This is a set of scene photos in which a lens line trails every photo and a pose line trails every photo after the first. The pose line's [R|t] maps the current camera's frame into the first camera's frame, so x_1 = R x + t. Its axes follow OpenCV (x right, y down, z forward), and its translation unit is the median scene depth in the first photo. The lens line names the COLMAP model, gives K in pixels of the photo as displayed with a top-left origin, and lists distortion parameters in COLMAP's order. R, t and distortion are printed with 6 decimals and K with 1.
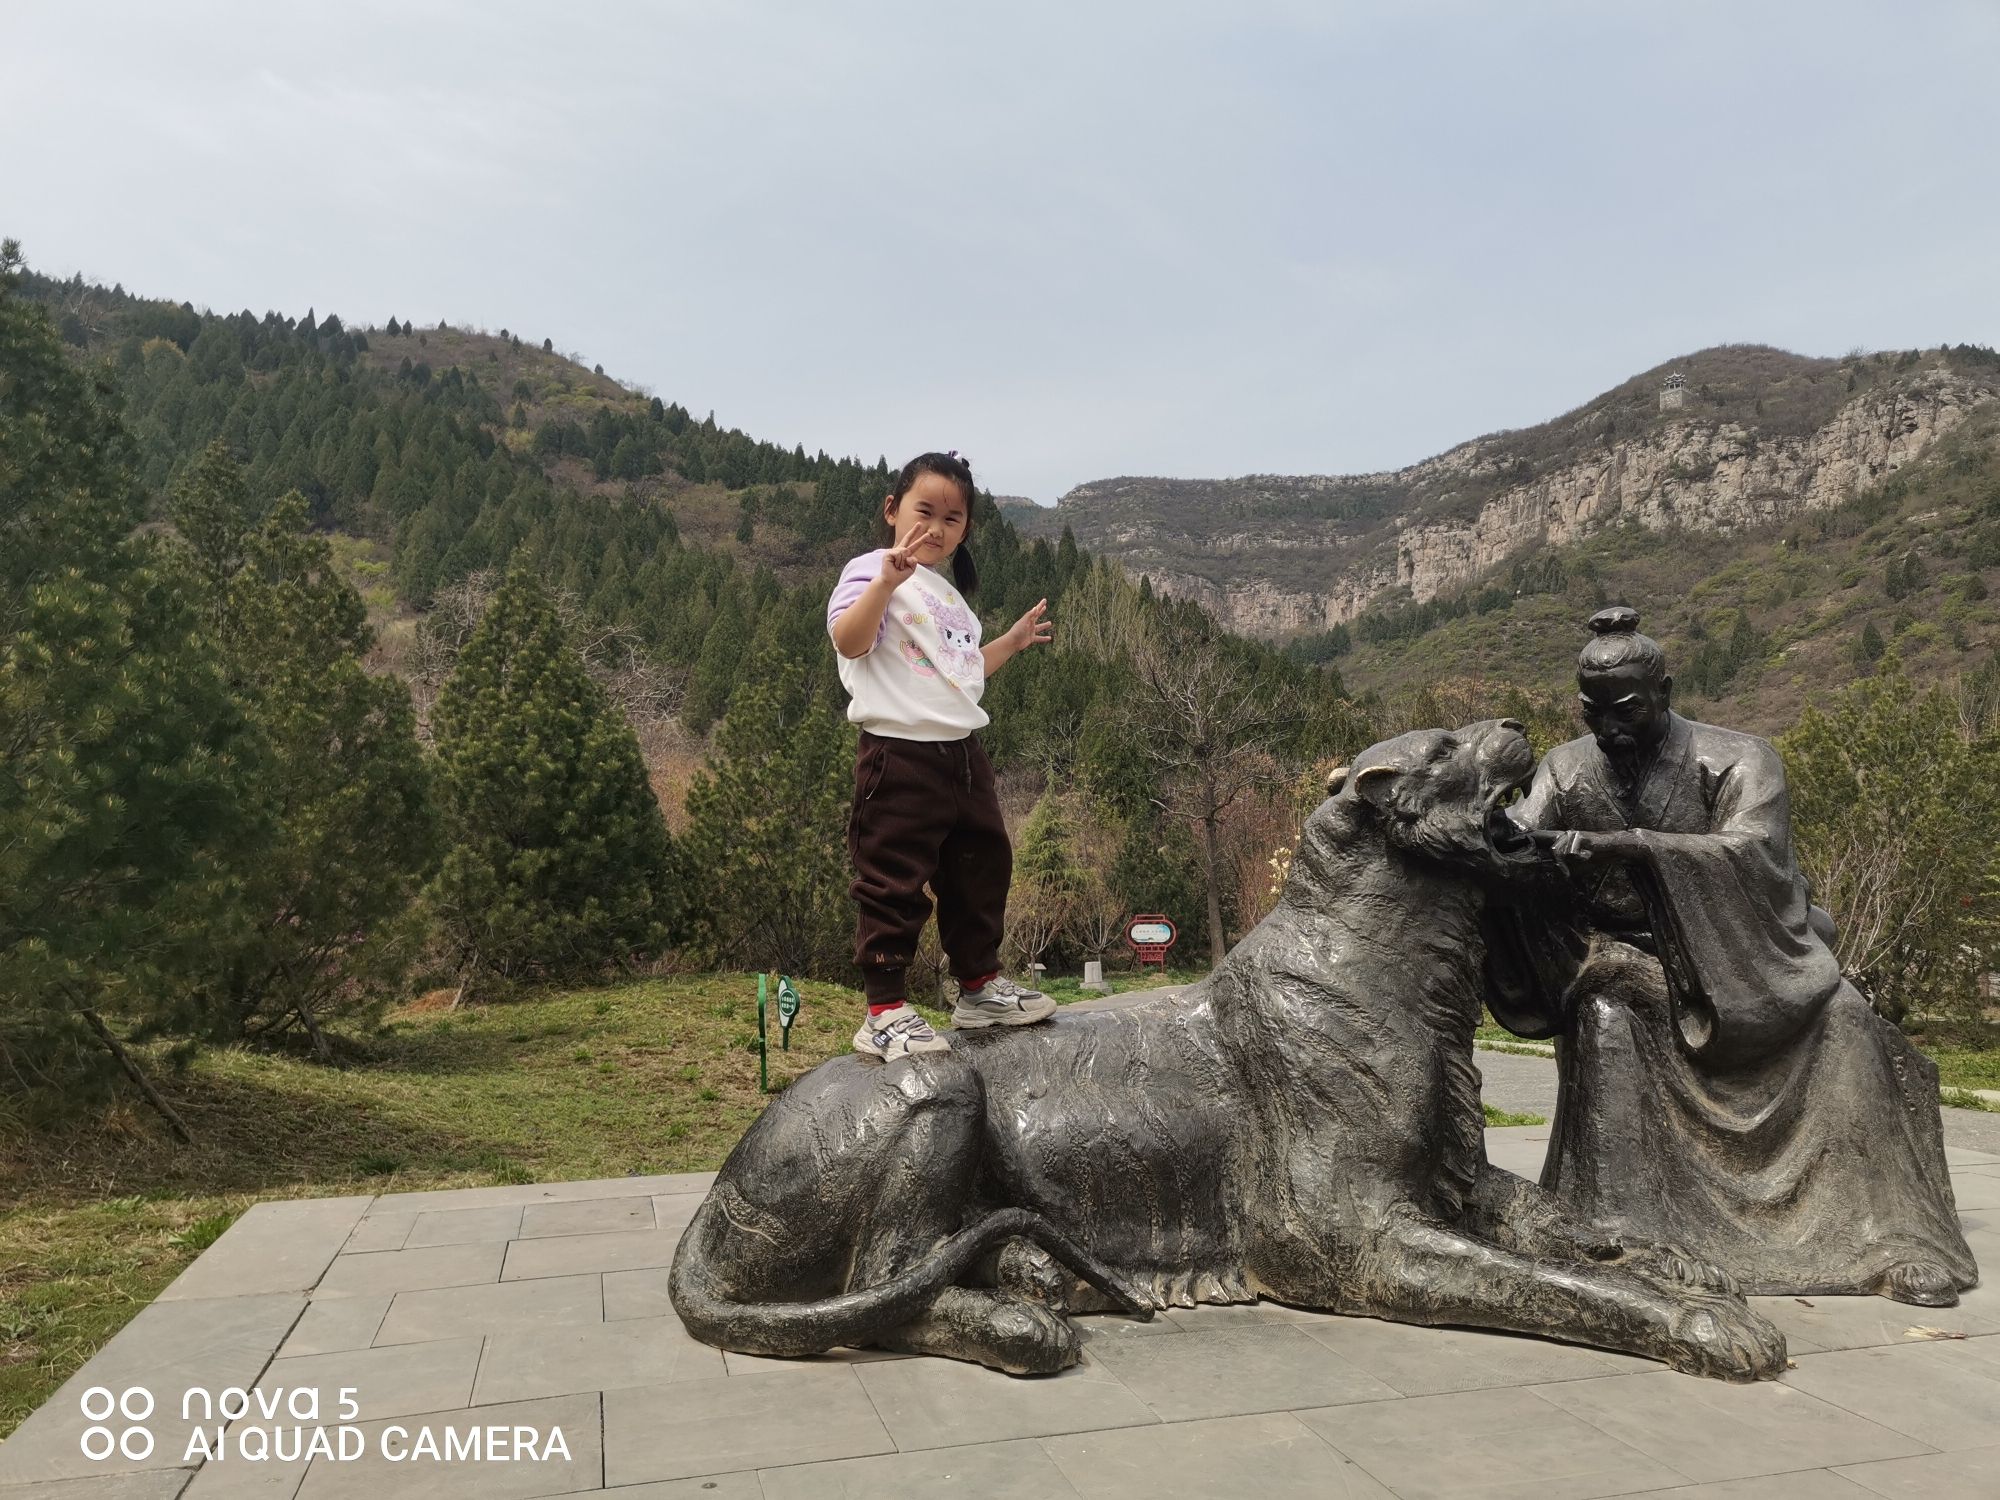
lens RADIAL K [[1645.2, 0, 1004.0], [0, 1645.2, 714.5], [0, 0, 1]] dist [0.114921, -0.185932]
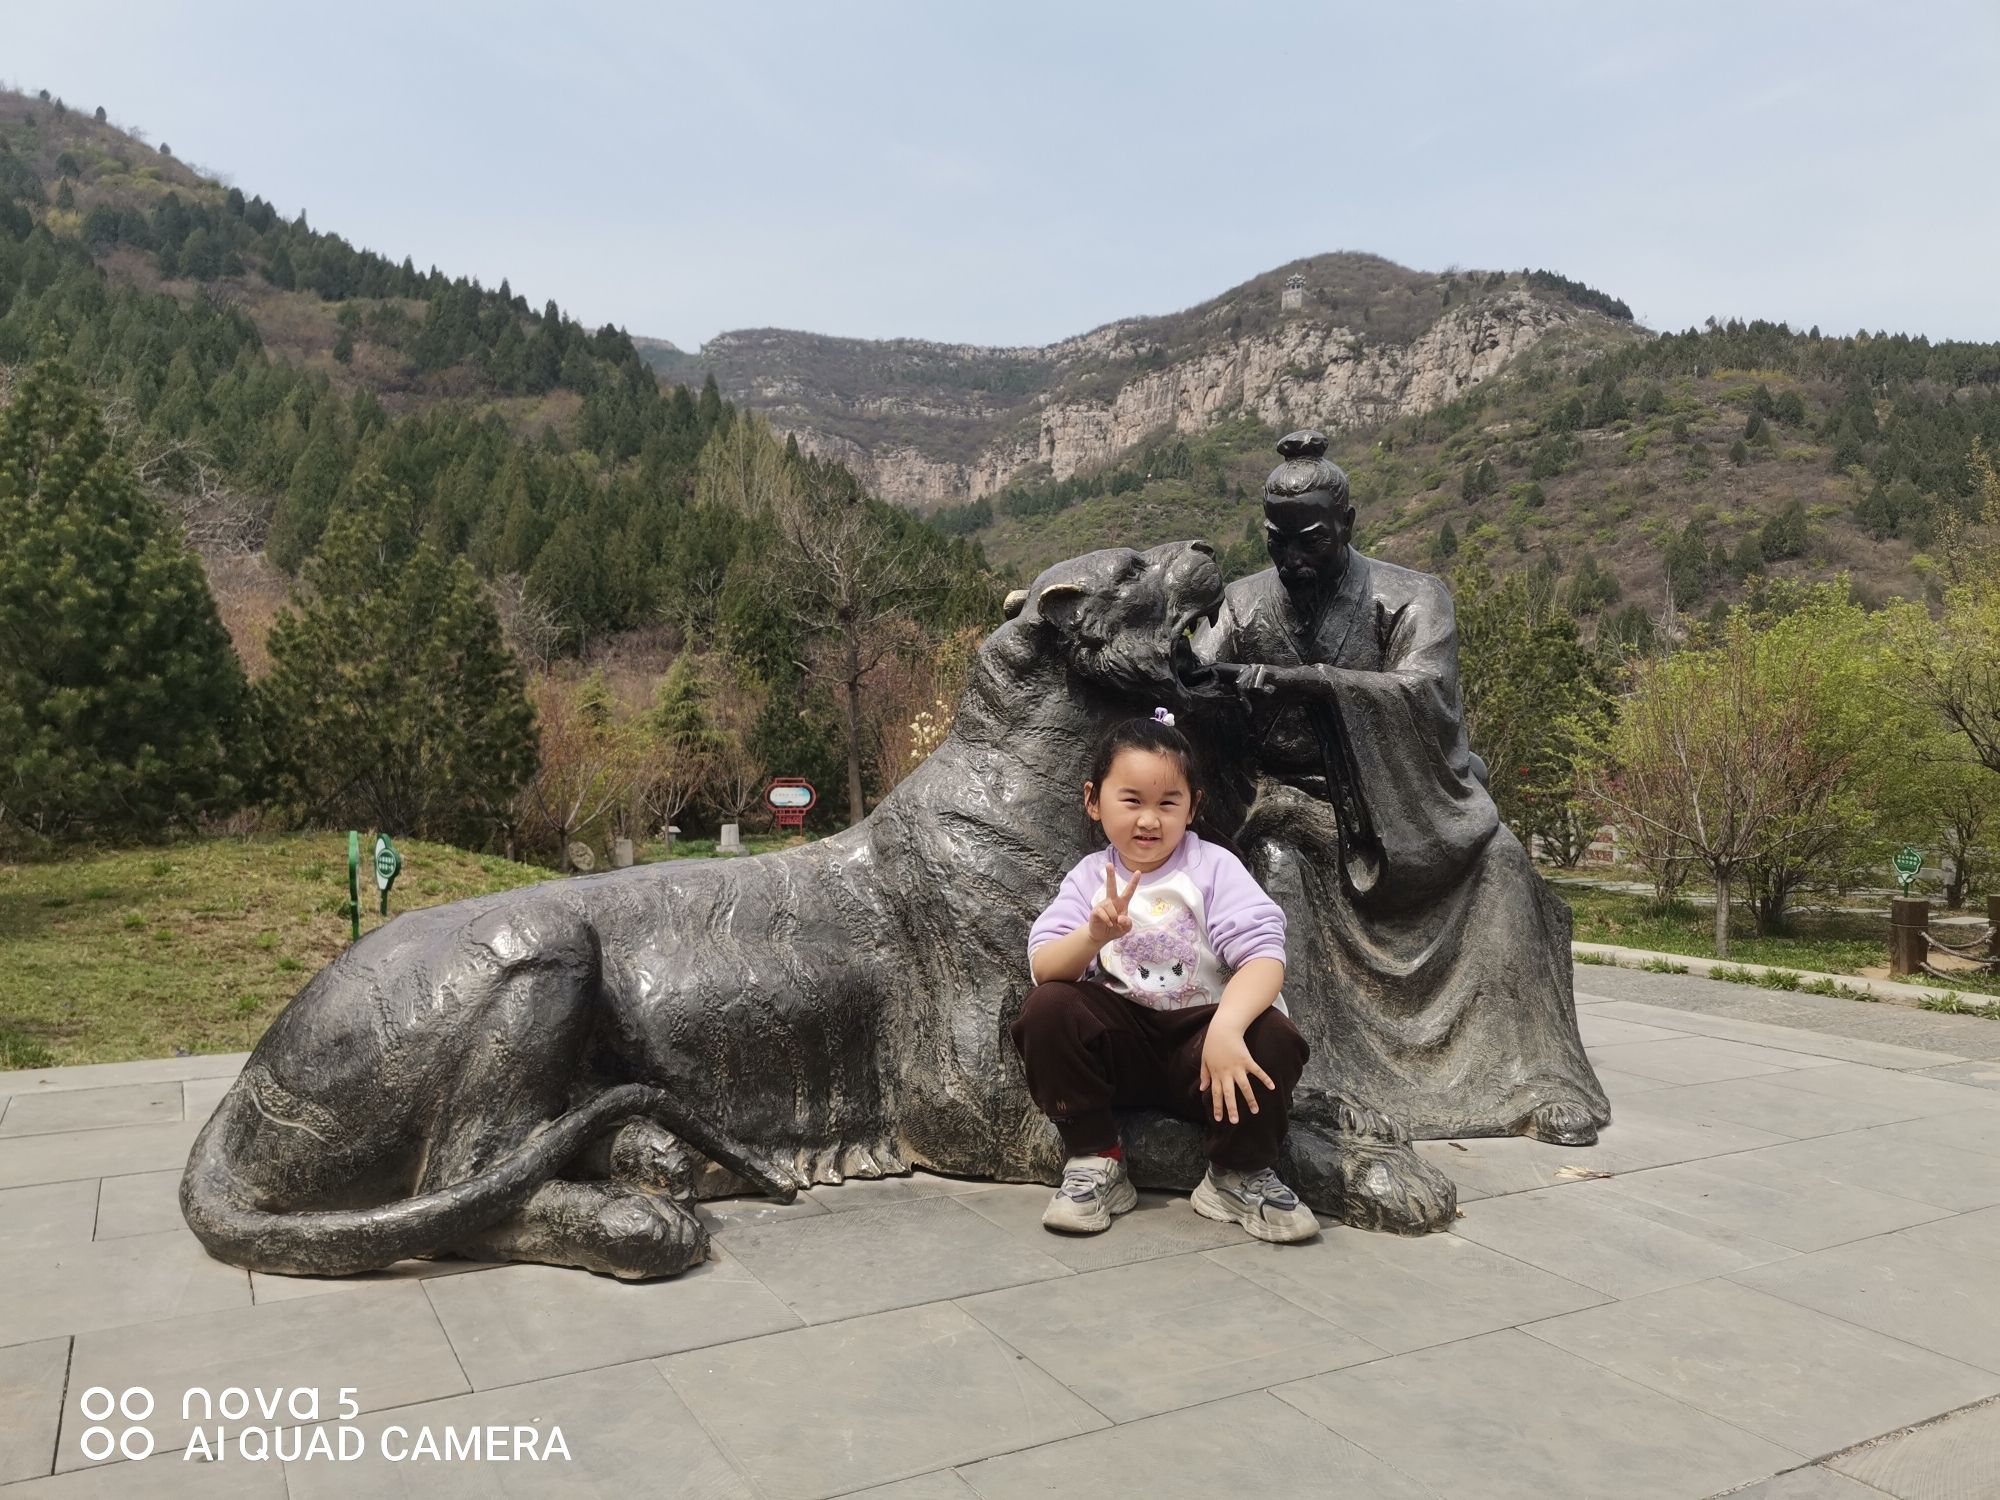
lens RADIAL K [[1538.1, 0, 1000.0], [0, 1538.1, 750.0], [0, 0, 1]] dist [0.093583, -0.122694]
pose [[0.974101, 0.014751, 0.225632, 0.003659], [-0.035341, 0.995538, 0.087493, 0.026531], [-0.223335, -0.093201, 0.970276, 0.105160]]
